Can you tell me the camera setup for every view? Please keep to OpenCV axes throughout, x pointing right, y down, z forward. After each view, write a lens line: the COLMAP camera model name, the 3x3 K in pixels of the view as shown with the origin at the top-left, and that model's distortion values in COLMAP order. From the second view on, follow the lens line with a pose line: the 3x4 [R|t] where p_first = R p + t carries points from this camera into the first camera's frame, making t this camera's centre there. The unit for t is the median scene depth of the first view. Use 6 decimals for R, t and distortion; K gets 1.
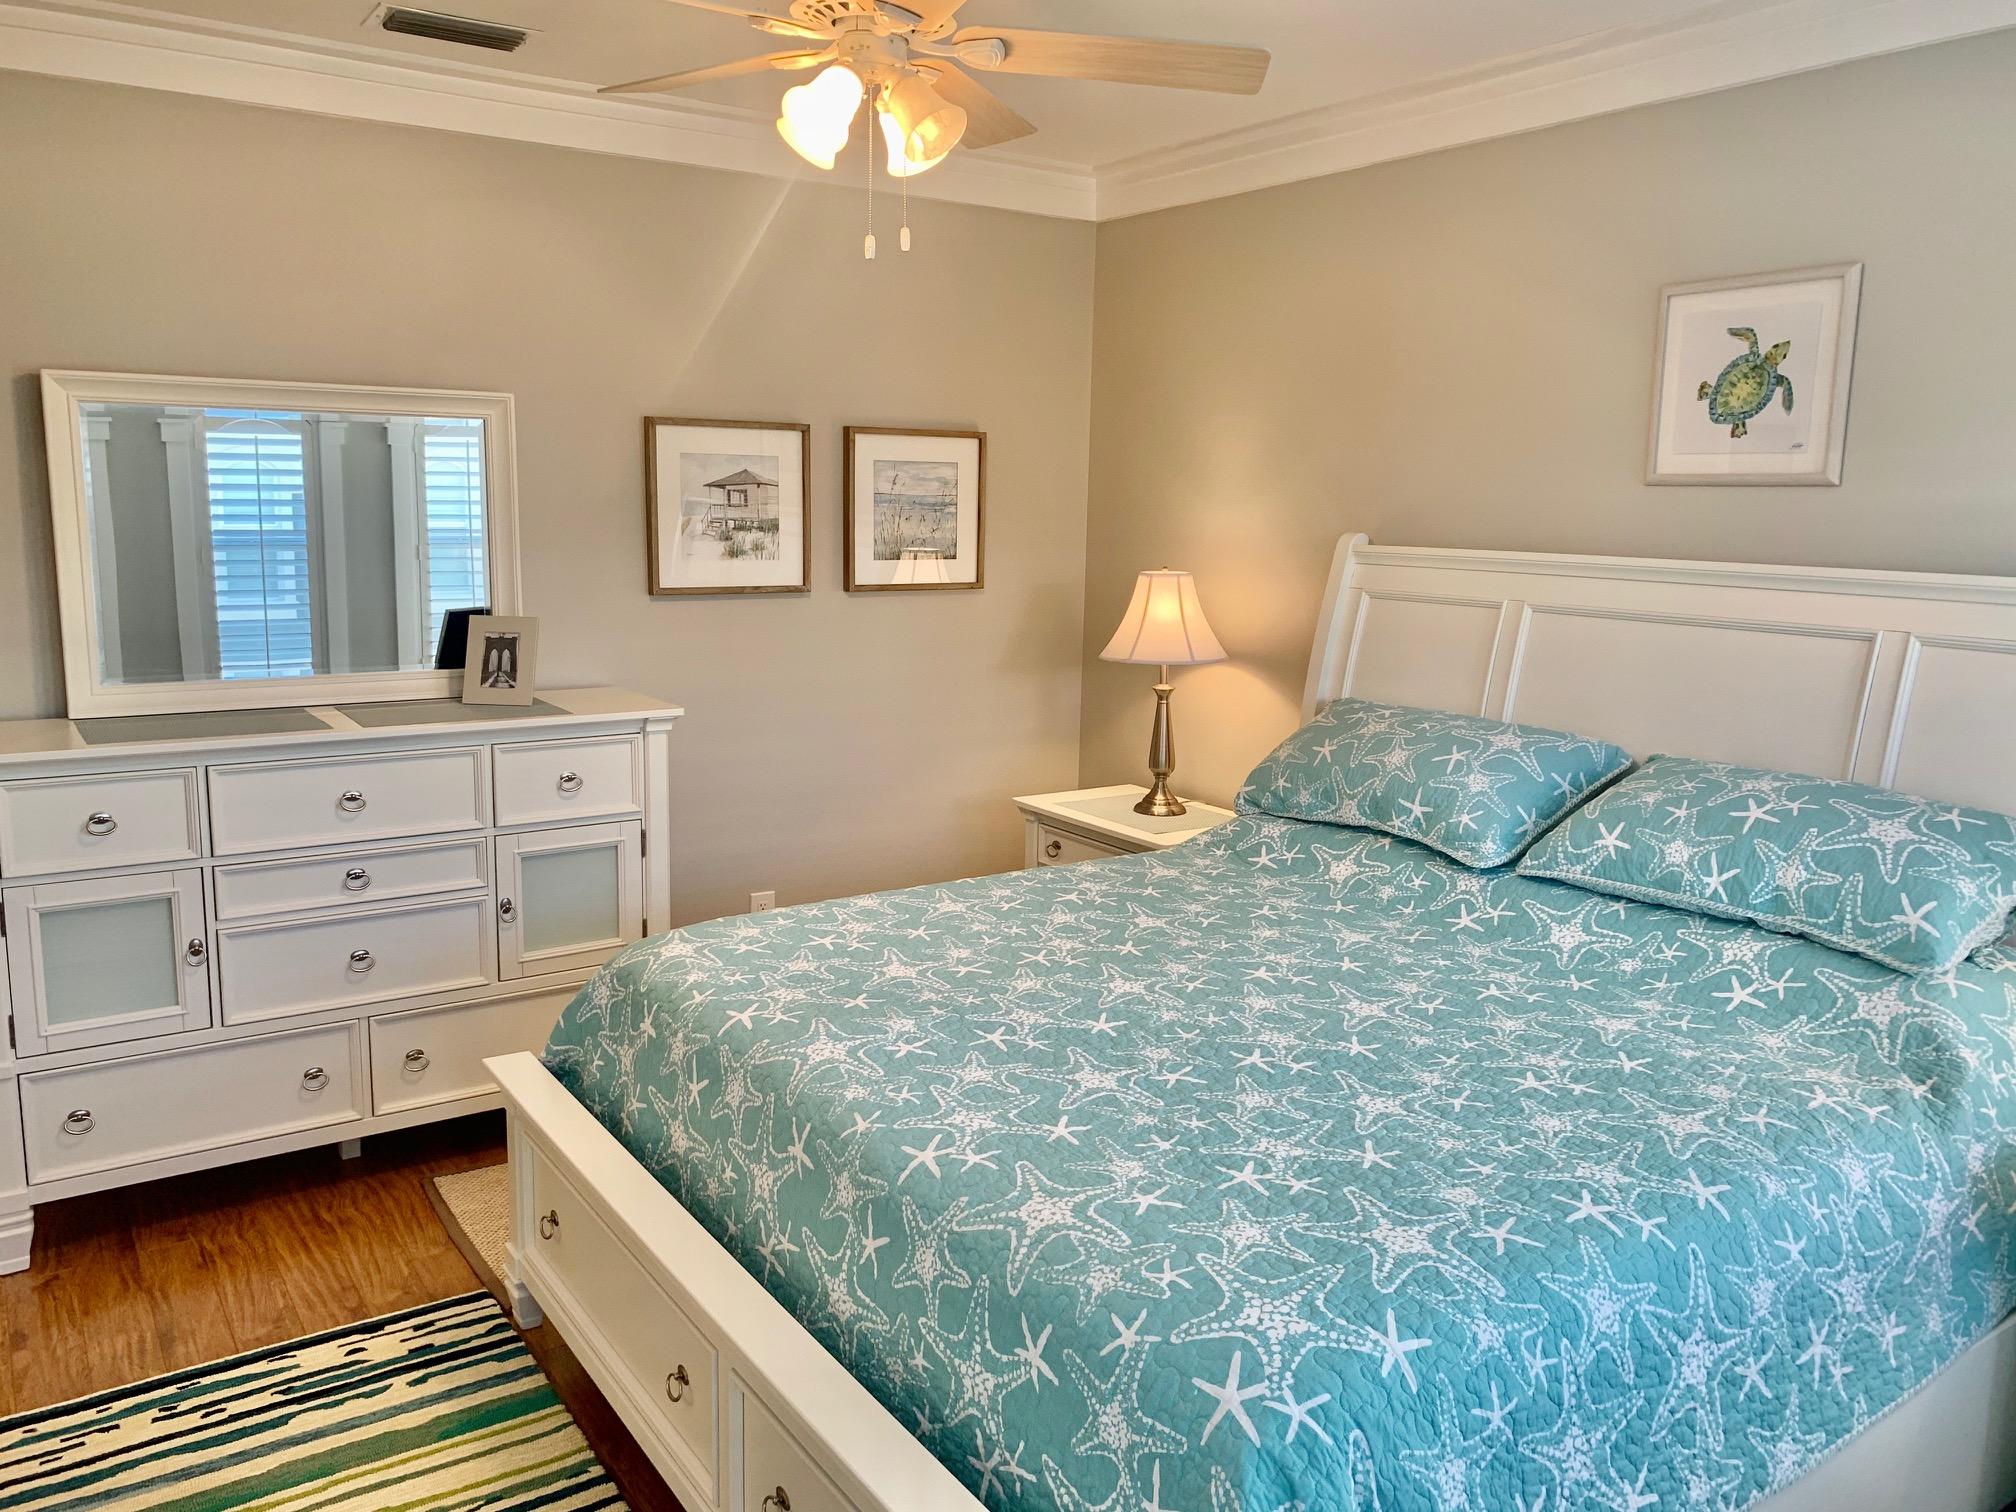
lens RADIAL K [[1533.0, 0, 998.7], [0, 1533.0, 739.0], [0, 0, 1]] dist [0.049800, -0.060520]
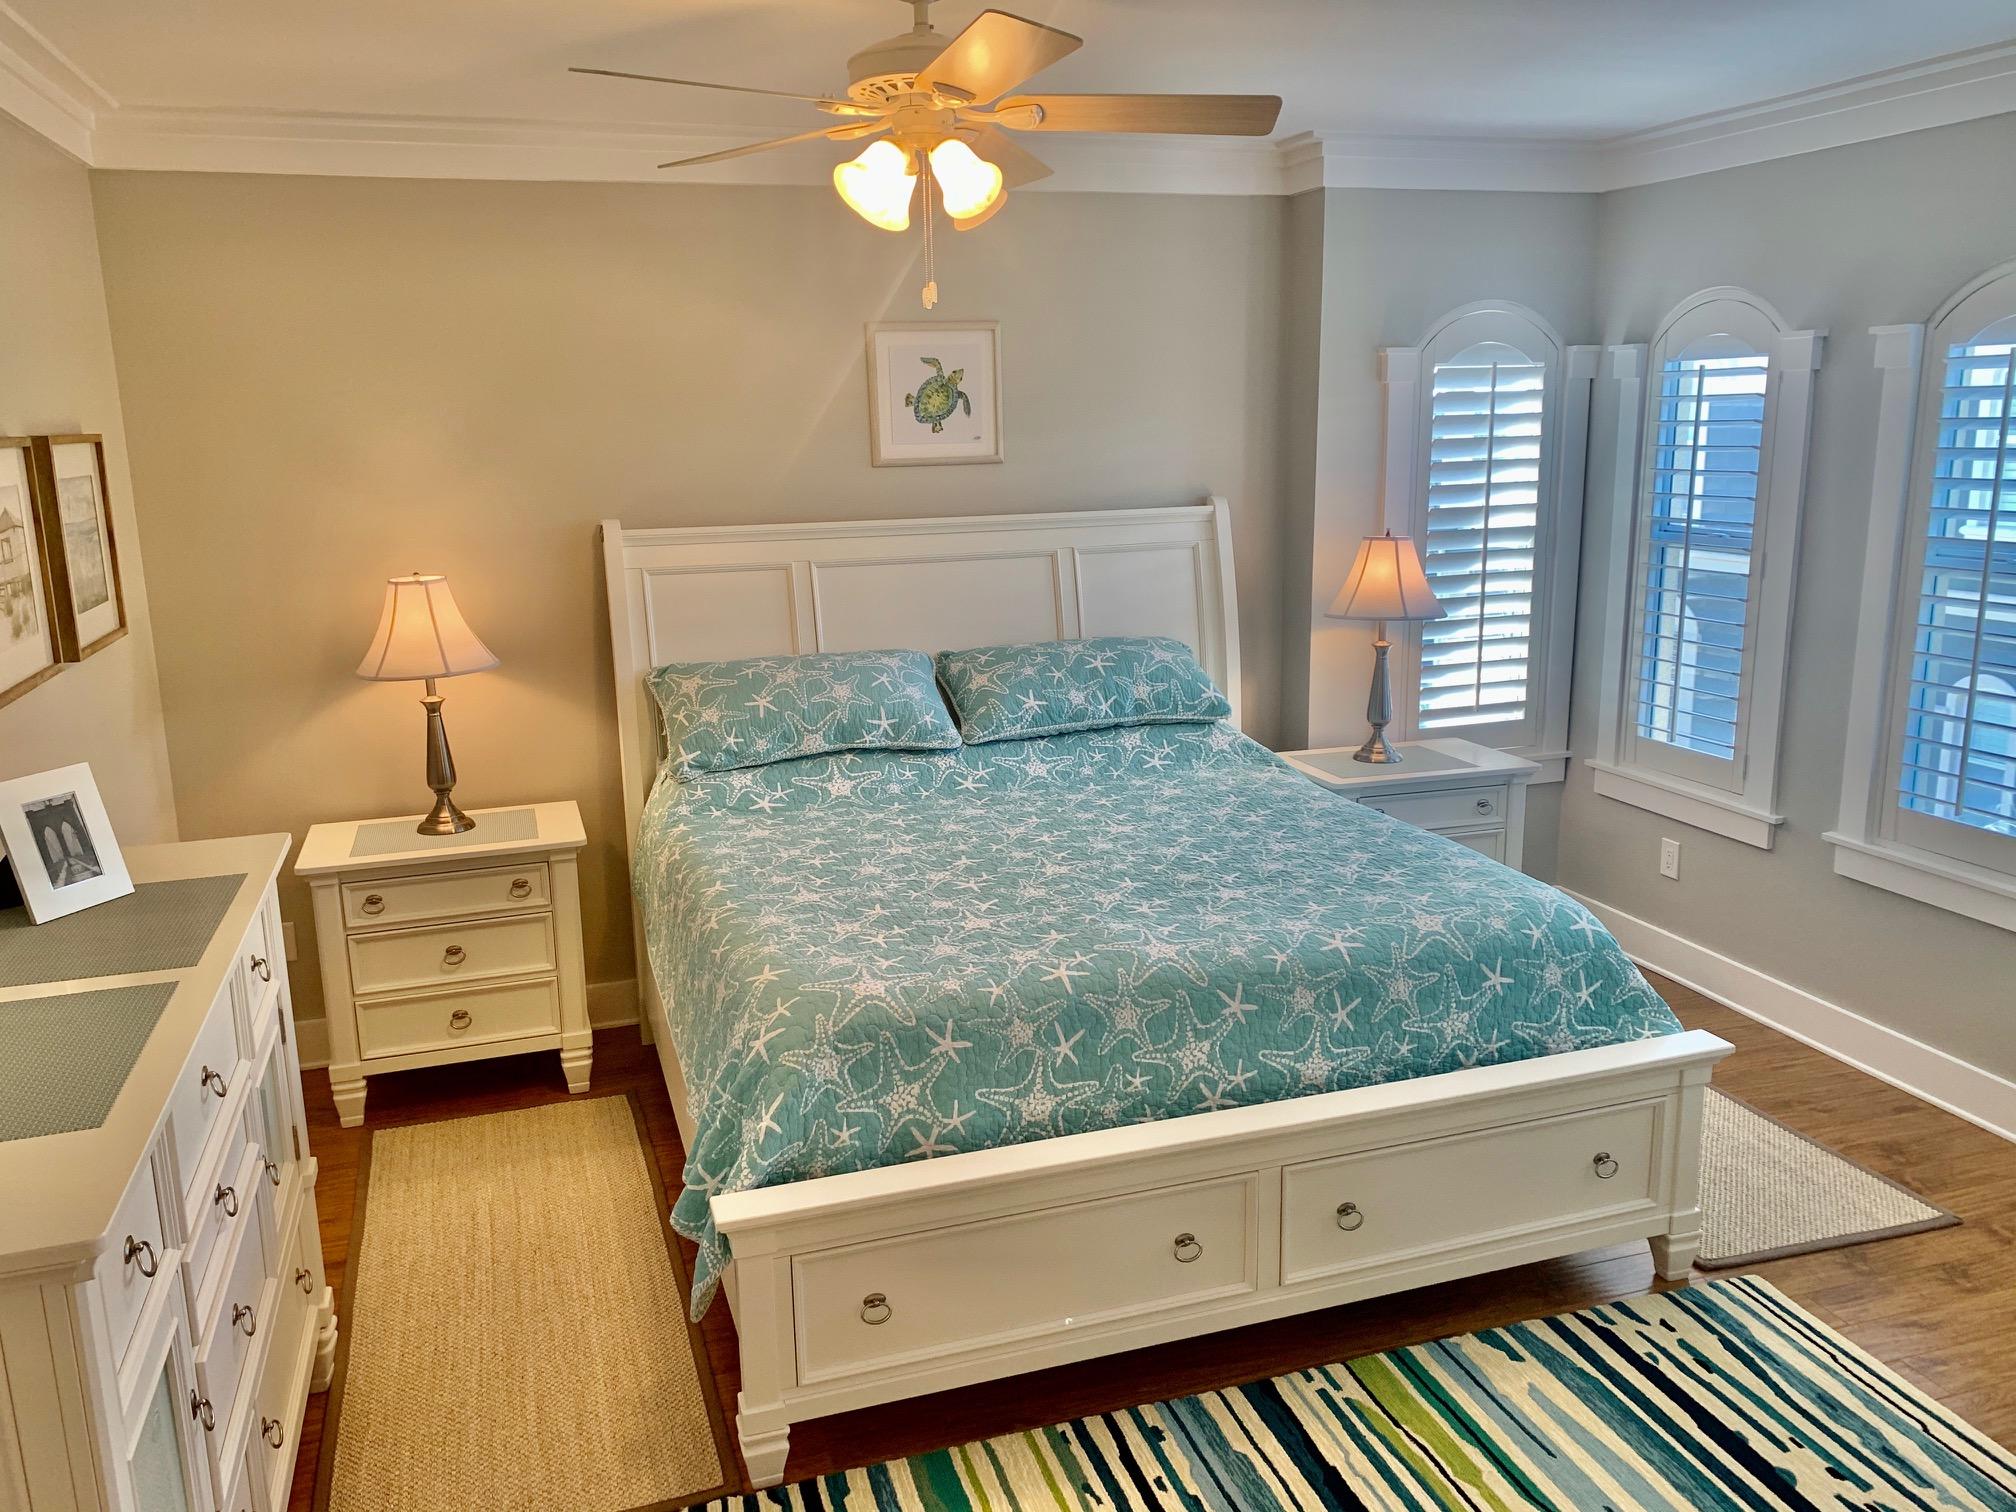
lens RADIAL K [[1533.0, 0, 998.0], [0, 1533.0, 761.1], [0, 0, 1]] dist [0.049800, -0.060520]
pose [[0.260101, -0.235271, 0.936480, -0.998716], [0.177553, 0.964977, 0.193116, -0.169082], [-0.949117, 0.116045, 0.292764, 0.561024]]
